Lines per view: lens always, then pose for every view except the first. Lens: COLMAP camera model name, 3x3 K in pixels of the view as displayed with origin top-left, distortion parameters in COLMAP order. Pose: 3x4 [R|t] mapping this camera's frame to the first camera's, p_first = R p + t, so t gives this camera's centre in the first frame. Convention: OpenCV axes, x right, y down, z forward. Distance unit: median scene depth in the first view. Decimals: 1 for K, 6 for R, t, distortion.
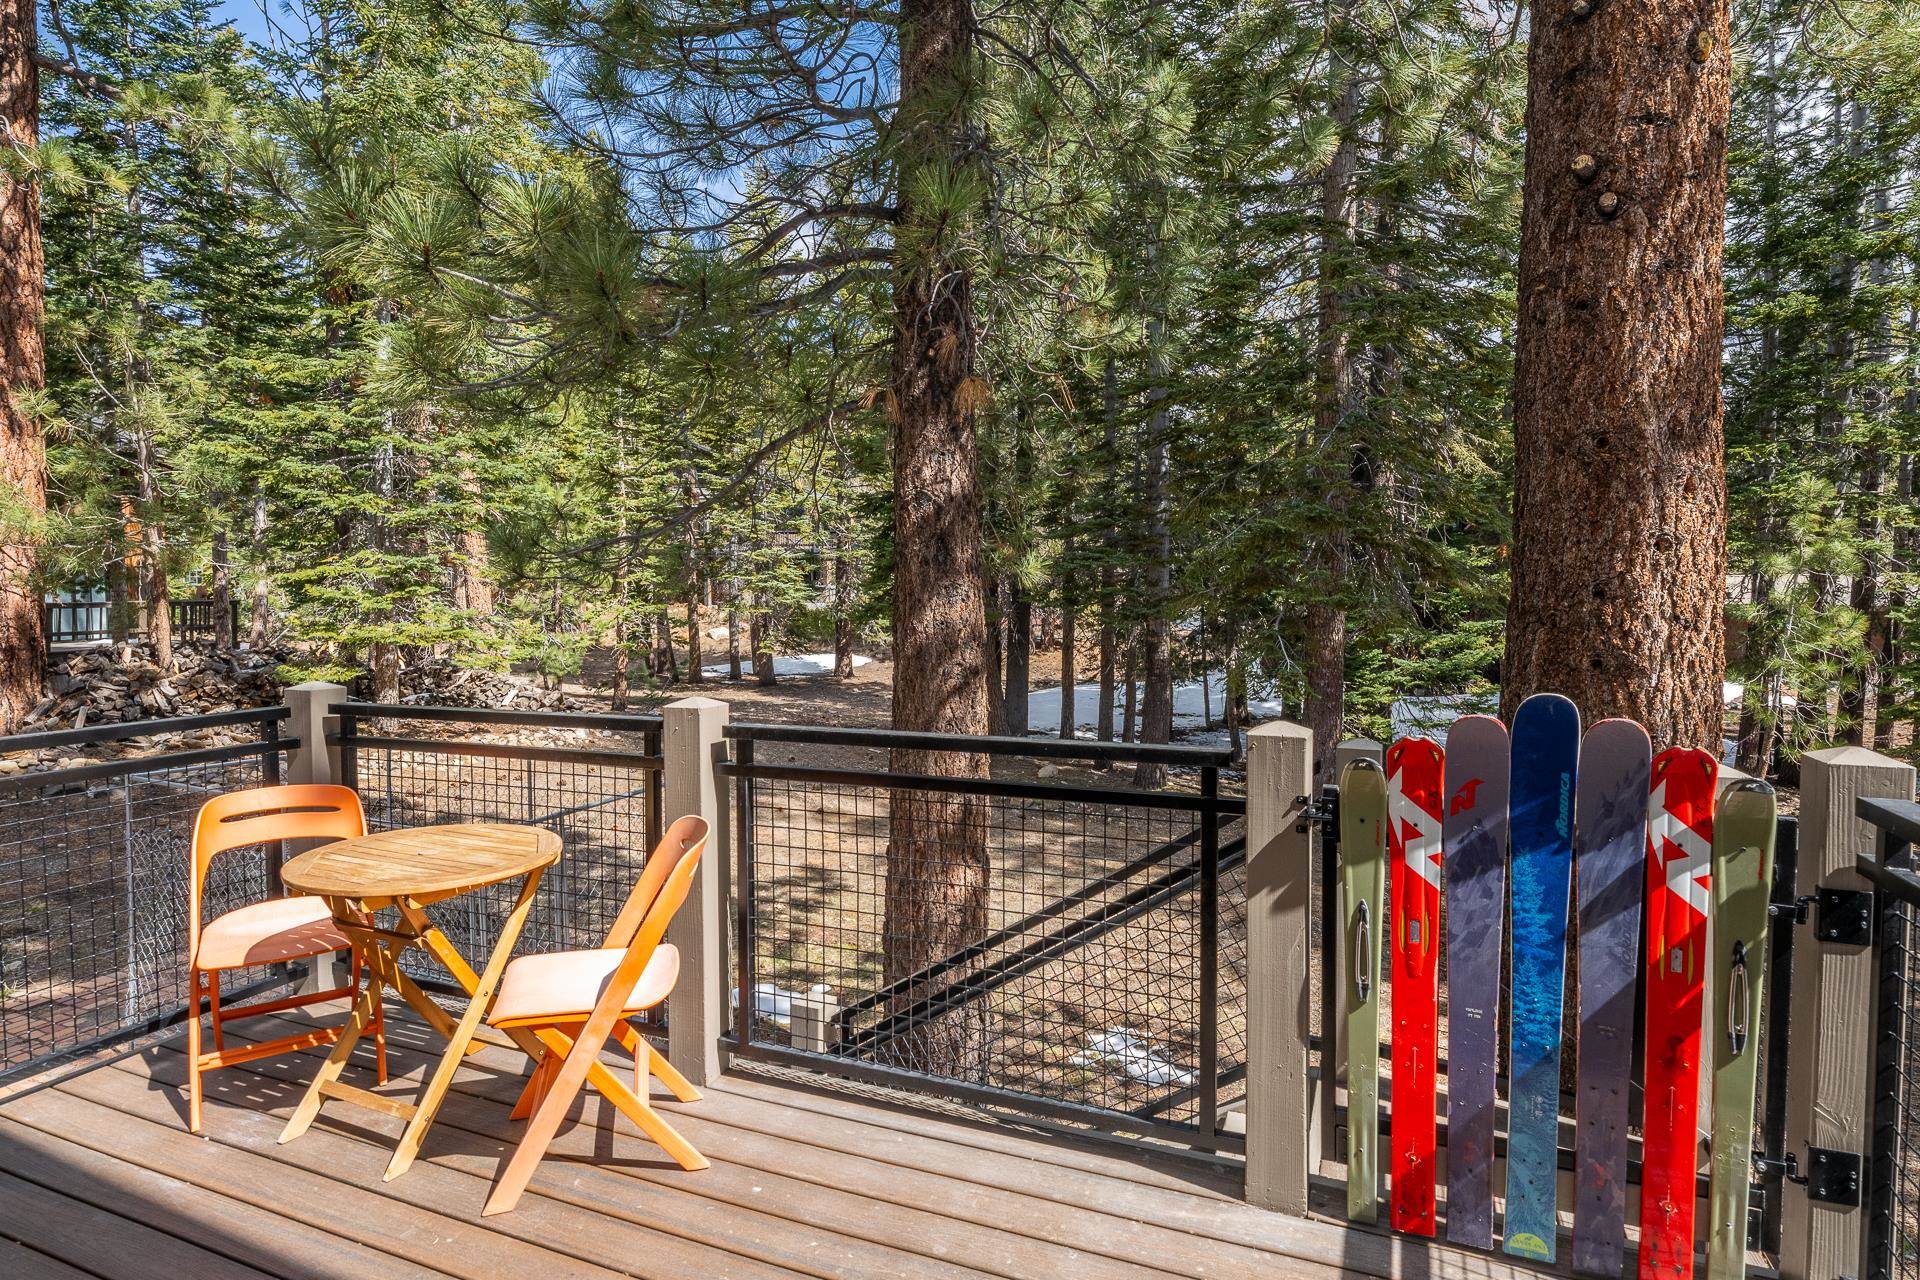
lens RADIAL K [[1002.6, 0, 958.4], [0, 1002.6, 636.1], [0, 0, 1]] dist [-0.002141, -0.001840]
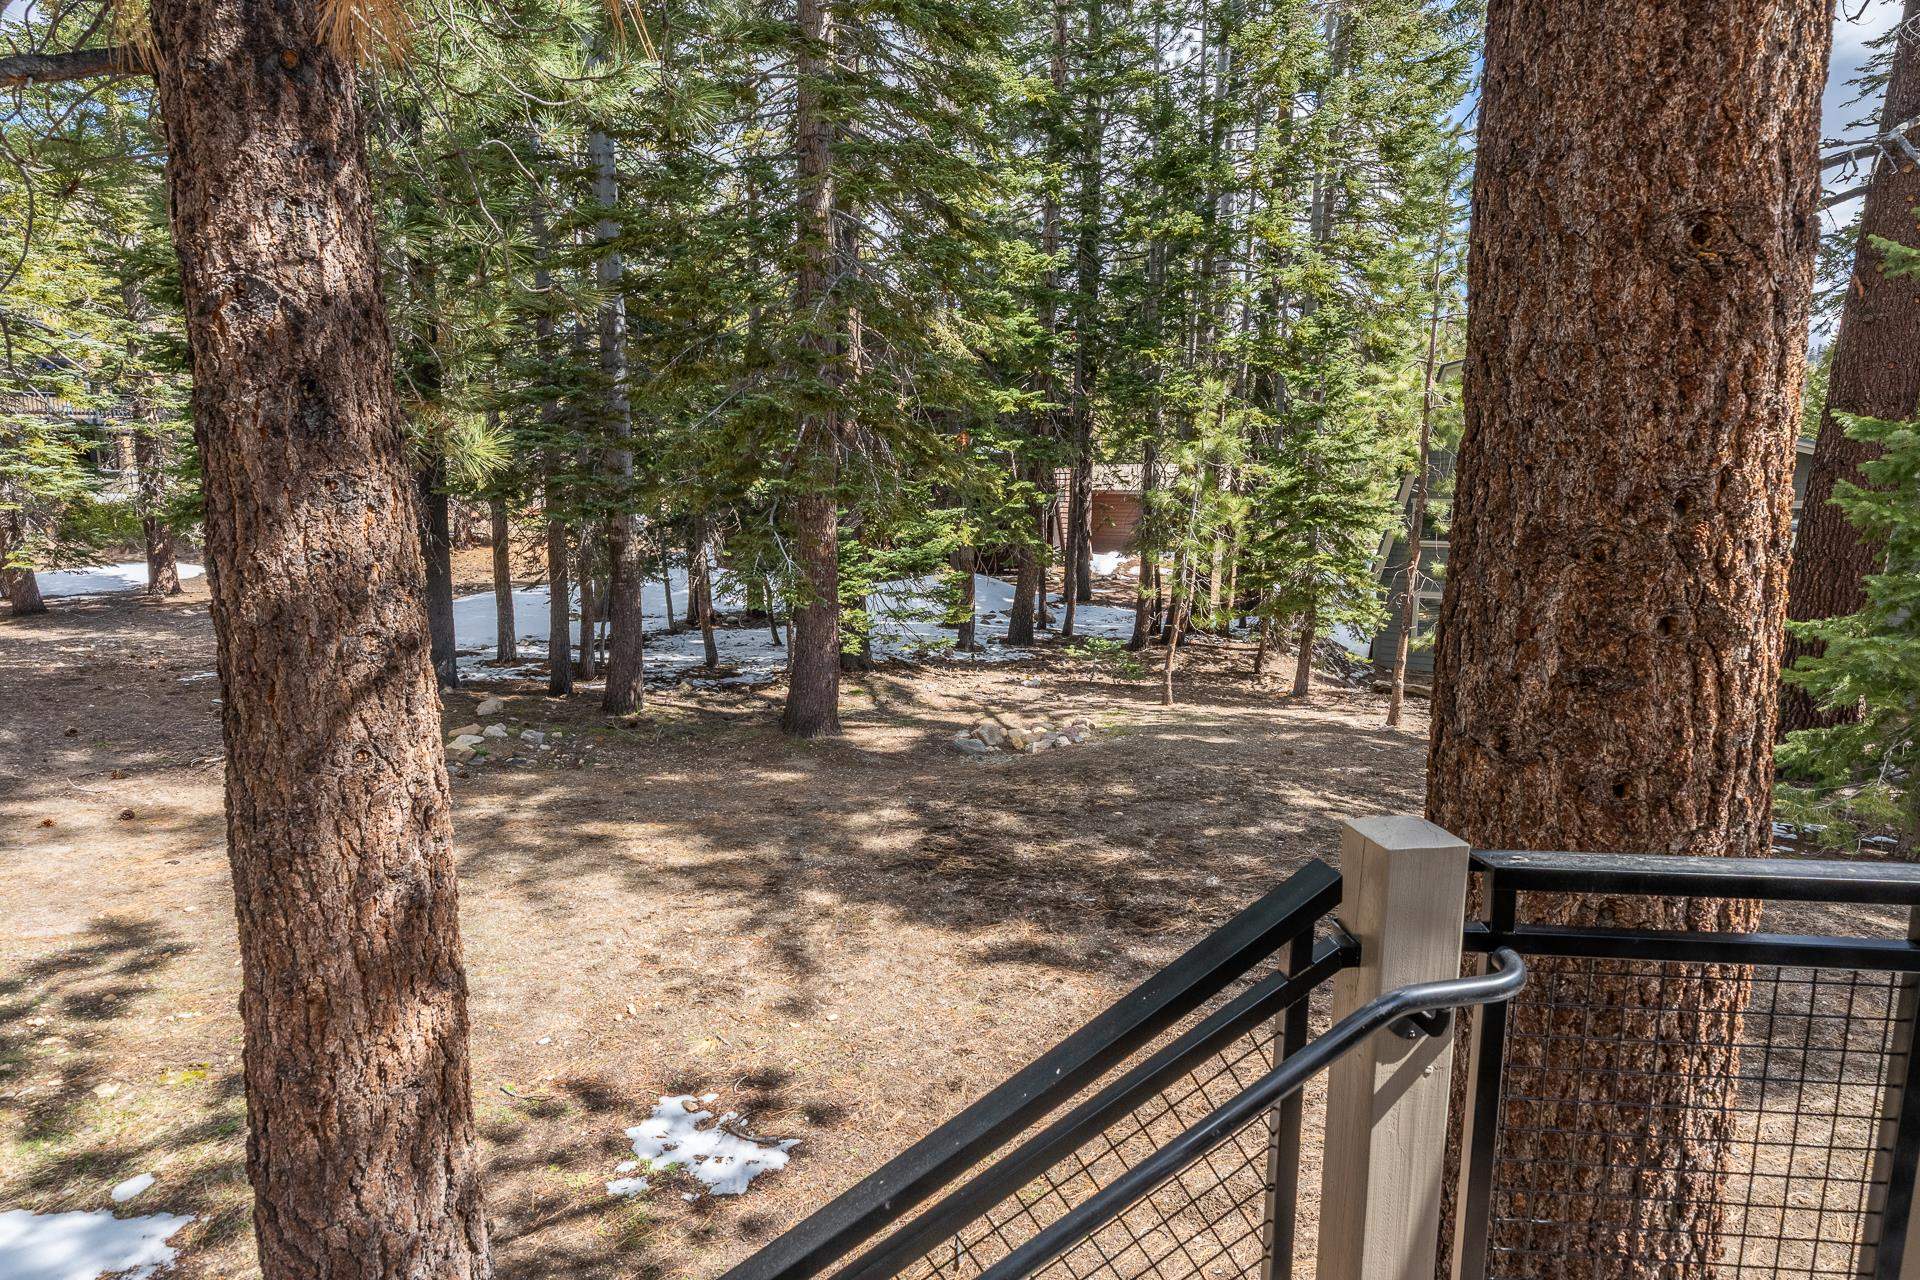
lens RADIAL K [[1002.6, 0, 961.6], [0, 1002.6, 629.6], [0, 0, 1]] dist [-0.002141, -0.001840]
pose [[0.849796, -0.078169, 0.521283, -0.003223], [0.022469, 0.993416, 0.112338, -0.007642], [-0.526632, -0.083752, 0.845958, 0.124944]]
